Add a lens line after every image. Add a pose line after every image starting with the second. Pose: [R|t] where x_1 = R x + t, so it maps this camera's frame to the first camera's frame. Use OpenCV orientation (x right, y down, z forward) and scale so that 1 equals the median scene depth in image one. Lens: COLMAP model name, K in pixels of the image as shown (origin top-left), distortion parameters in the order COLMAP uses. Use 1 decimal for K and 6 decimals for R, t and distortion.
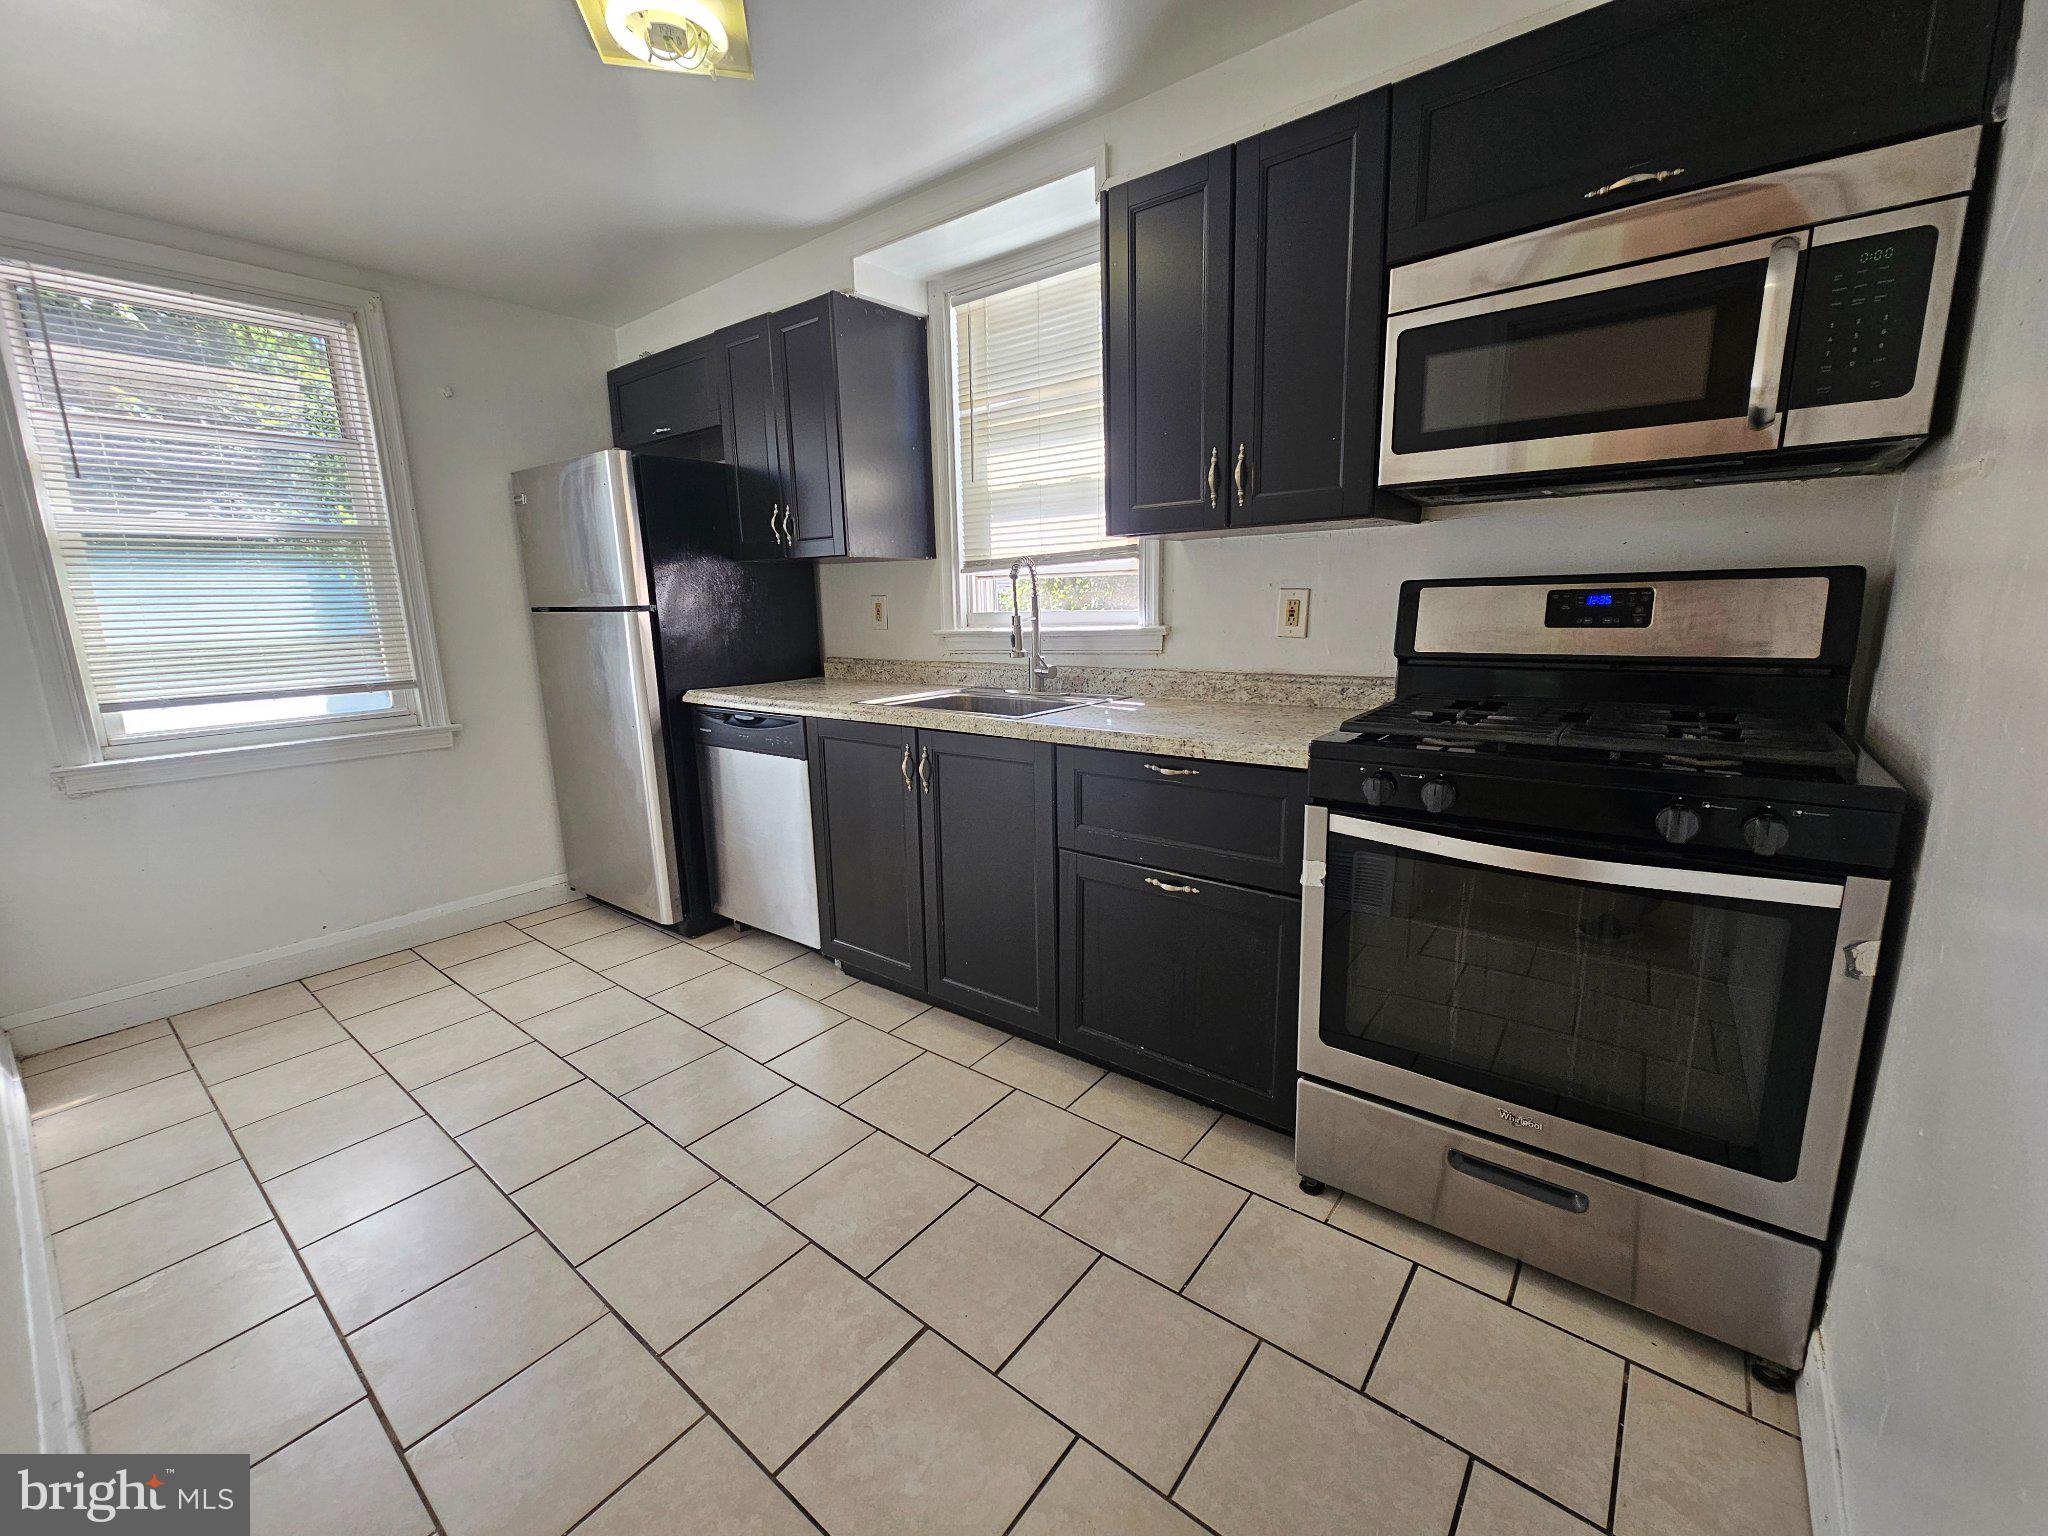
lens RADIAL K [[831.6, 0, 1018.1], [0, 831.6, 756.8], [0, 0, 1]] dist [-0.000514, 0.000039]
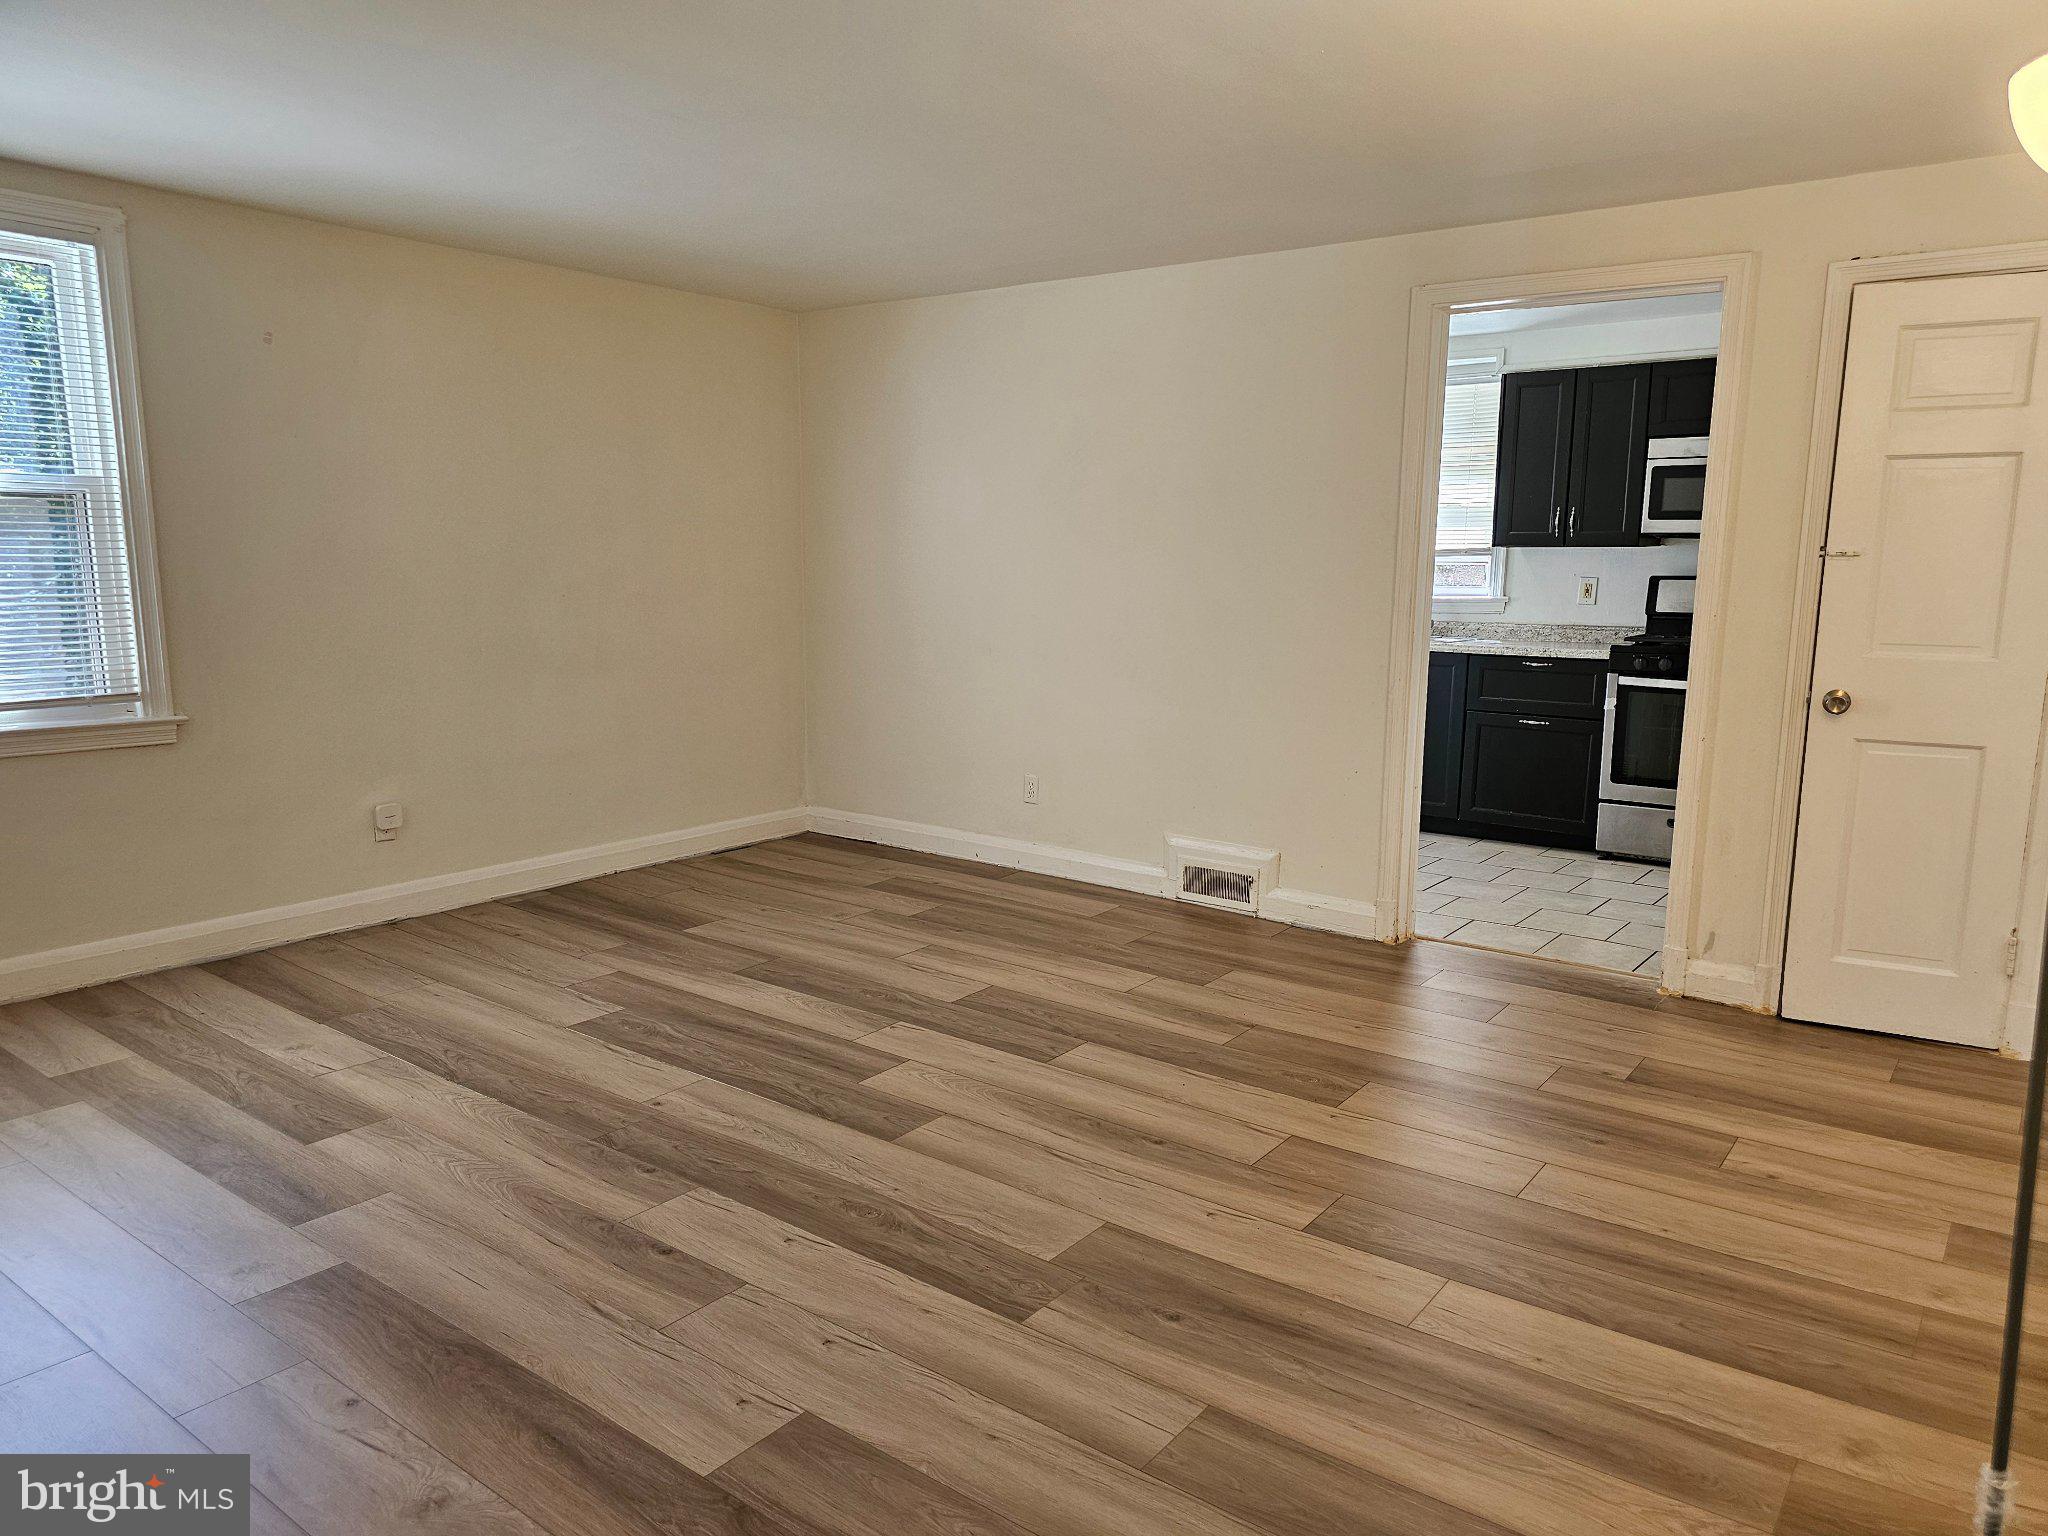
lens RADIAL K [[1384.7, 0, 1029.9], [0, 1384.7, 782.4], [0, 0, 1]] dist [0.024005, -0.003090]
pose [[0.998933, 0.033429, 0.031855, -1.181798], [-0.032491, 0.999036, -0.029504, 0.454344], [-0.032810, 0.028437, 0.999057, -2.409352]]
